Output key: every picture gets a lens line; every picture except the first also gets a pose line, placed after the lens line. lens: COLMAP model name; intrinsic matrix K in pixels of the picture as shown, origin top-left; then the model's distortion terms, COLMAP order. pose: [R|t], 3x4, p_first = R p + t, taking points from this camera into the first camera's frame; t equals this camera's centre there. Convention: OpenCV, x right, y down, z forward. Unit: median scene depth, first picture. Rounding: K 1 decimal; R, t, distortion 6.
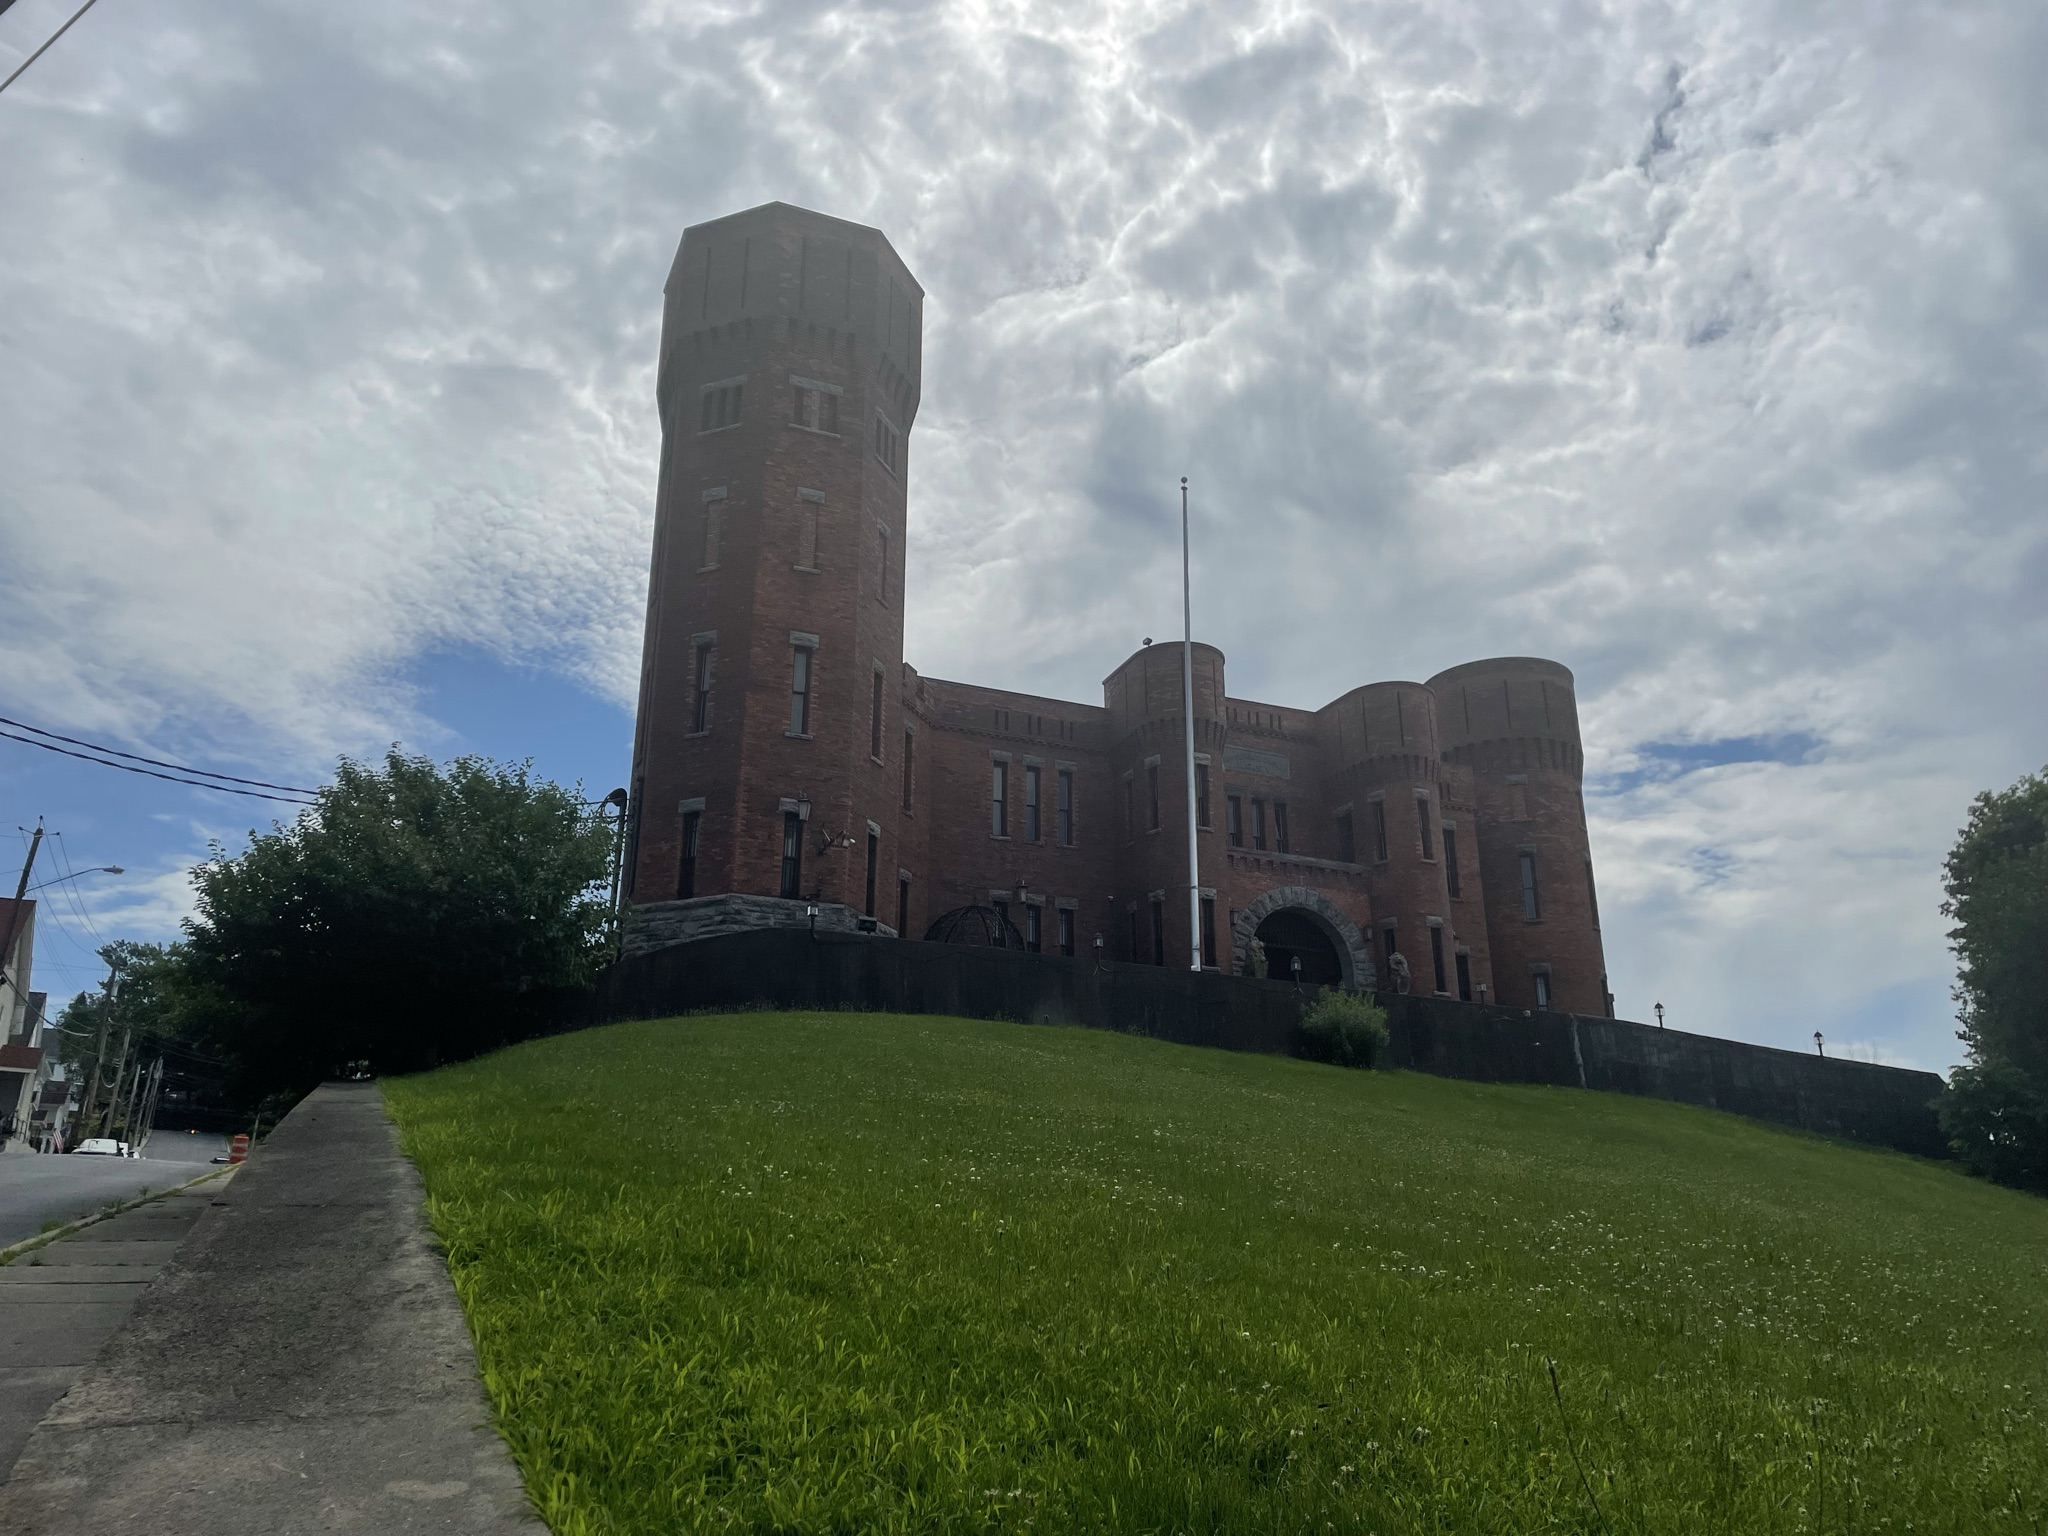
lens RADIAL K [[1559.7, 0, 1019.9], [0, 1559.7, 755.1], [0, 0, 1]] dist [0.071128, -0.081992]
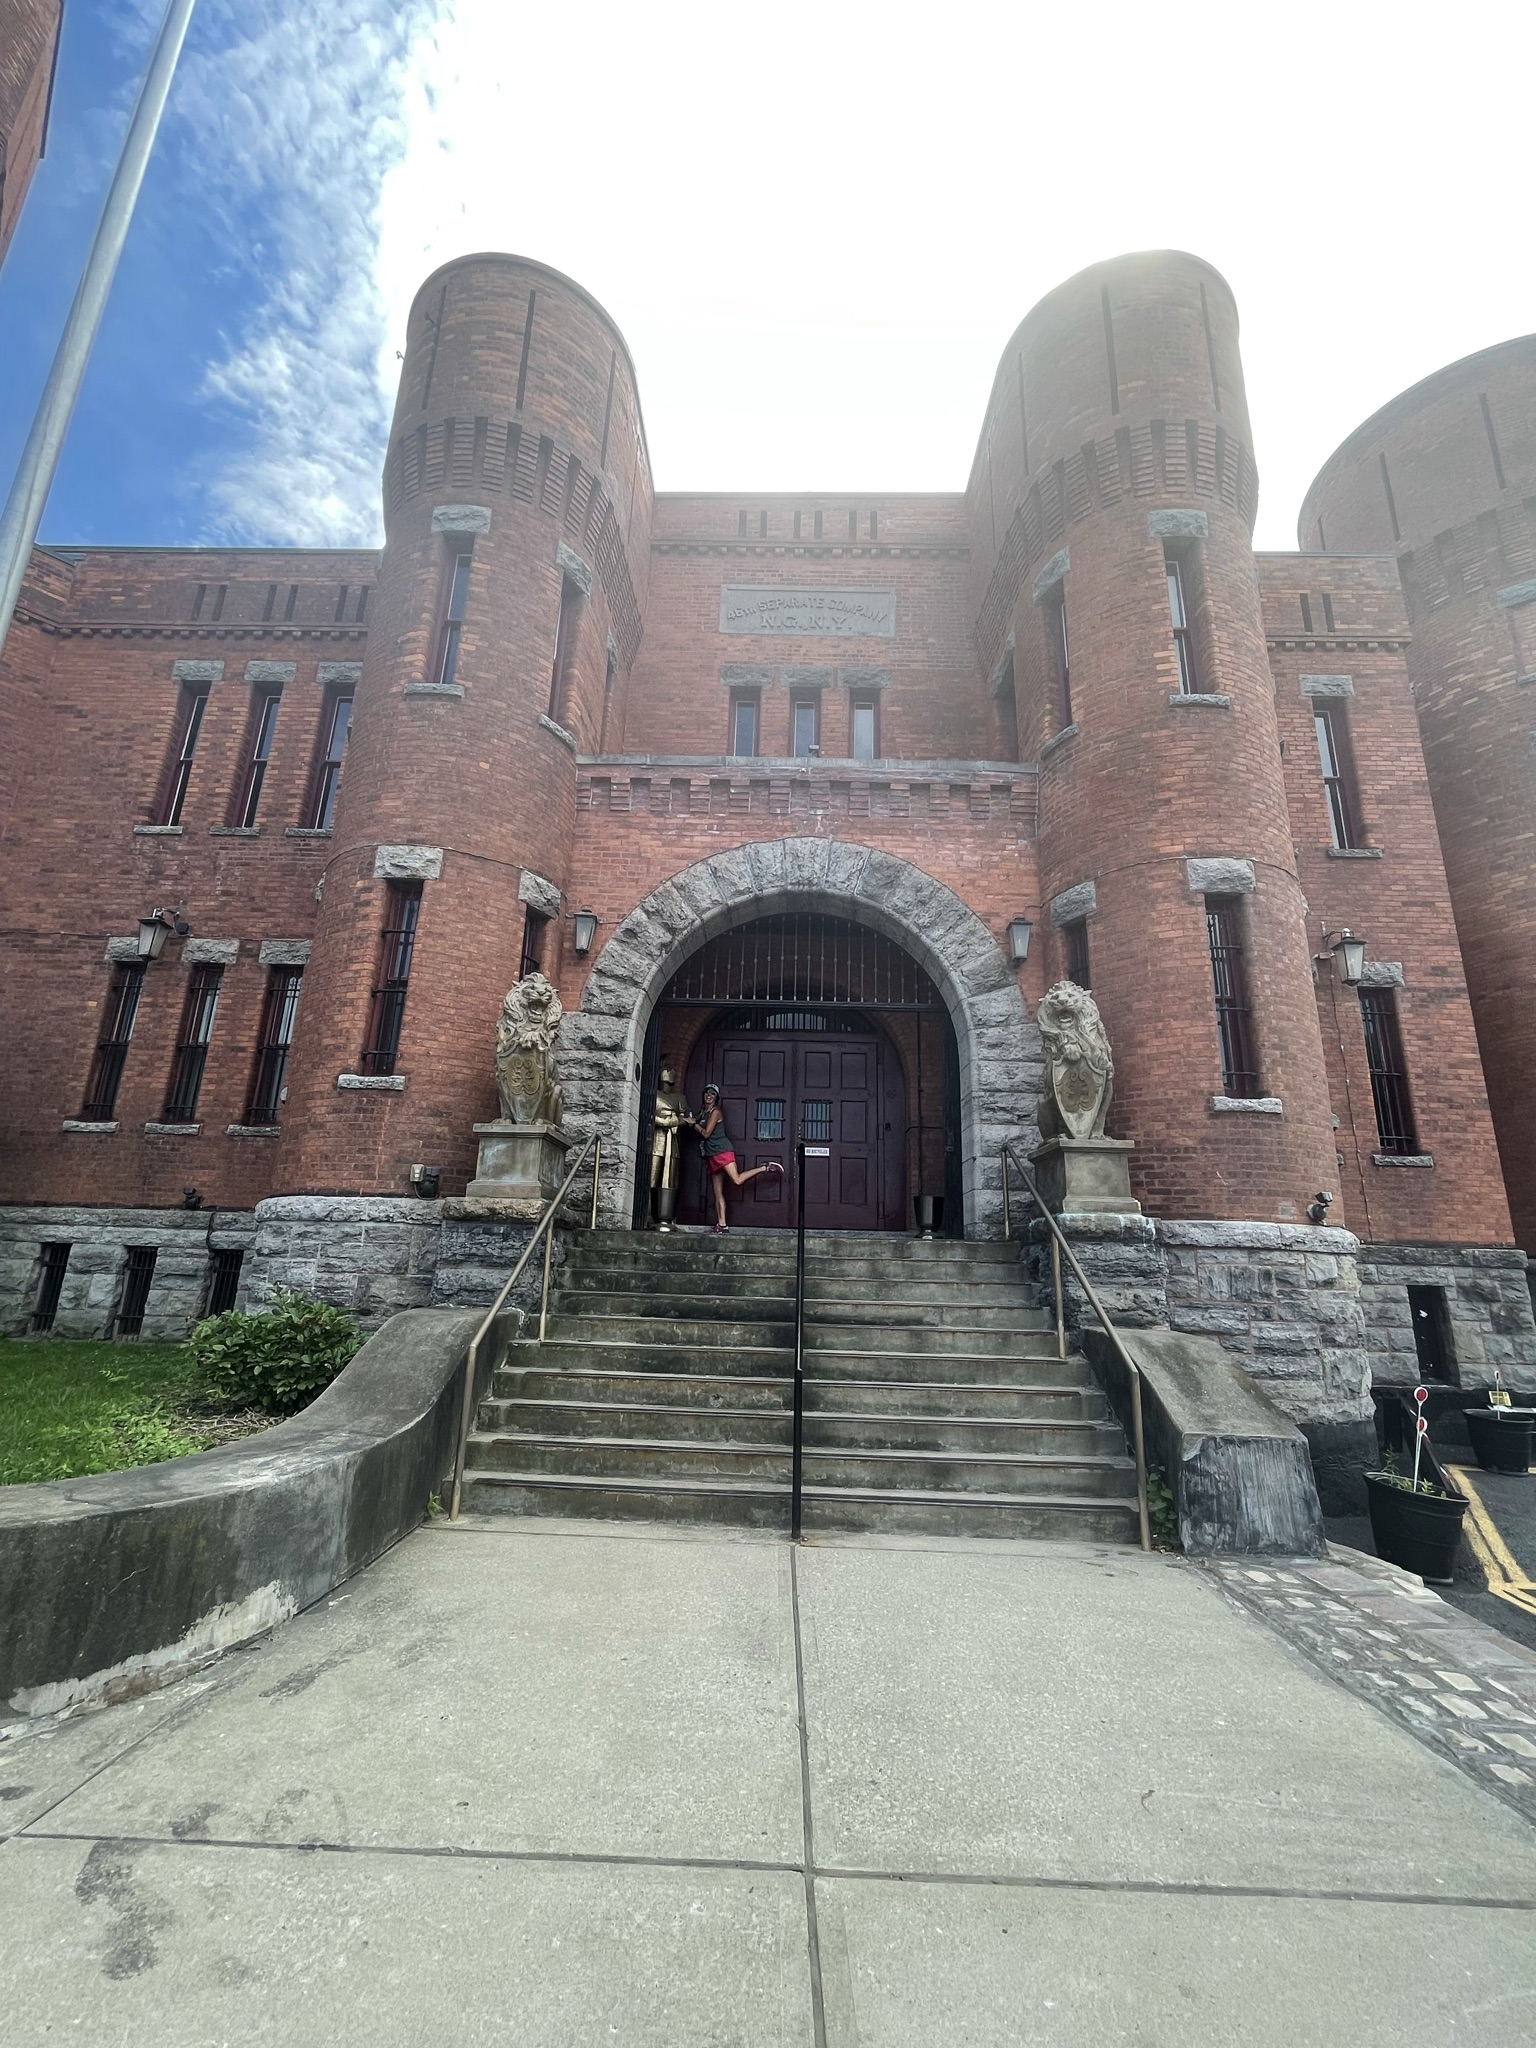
lens RADIAL K [[892.7, 0, 766.8], [0, 892.7, 1032.3], [0, 0, 1]] dist [-0.004792, 0.000602]
pose [[0.911292, -0.082490, -0.403413, 0.269721], [0.118484, 0.990823, 0.065048, 0.123365], [0.394345, -0.107076, 0.912703, 0.857740]]
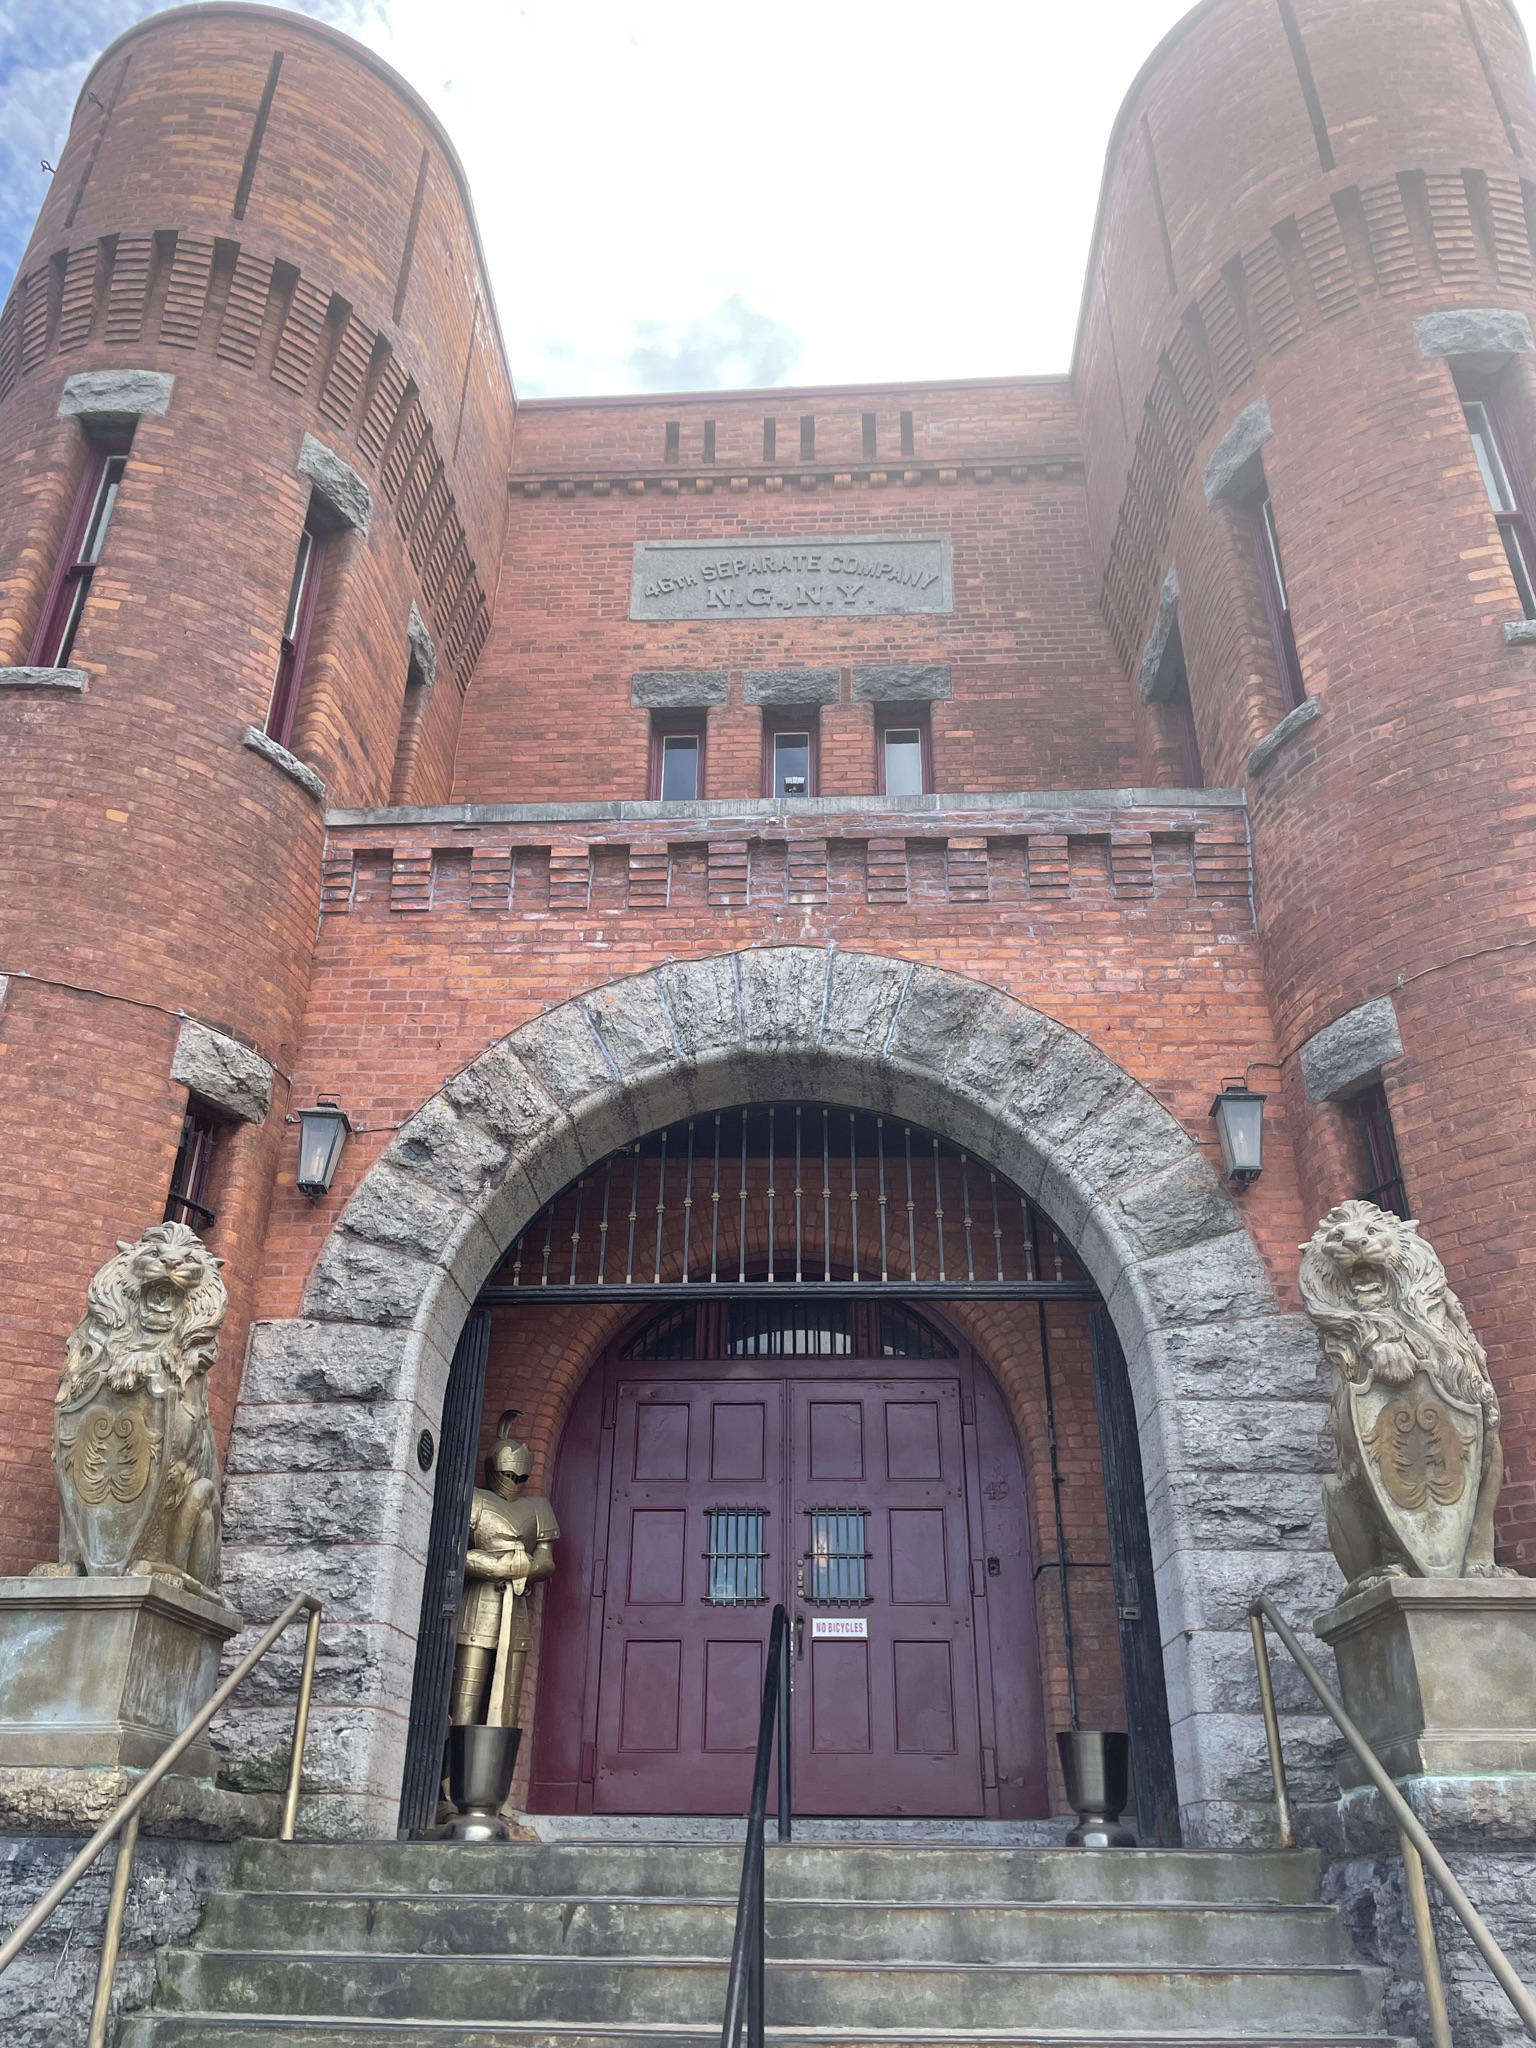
lens RADIAL K [[1559.7, 0, 755.1], [0, 1559.7, 1036.3], [0, 0, 1]] dist [0.071128, -0.081992]
pose [[0.895681, -0.204629, -0.394820, 0.263298], [0.148293, 0.974460, -0.168633, 0.133533], [0.419243, 0.092492, 0.903150, 0.896963]]
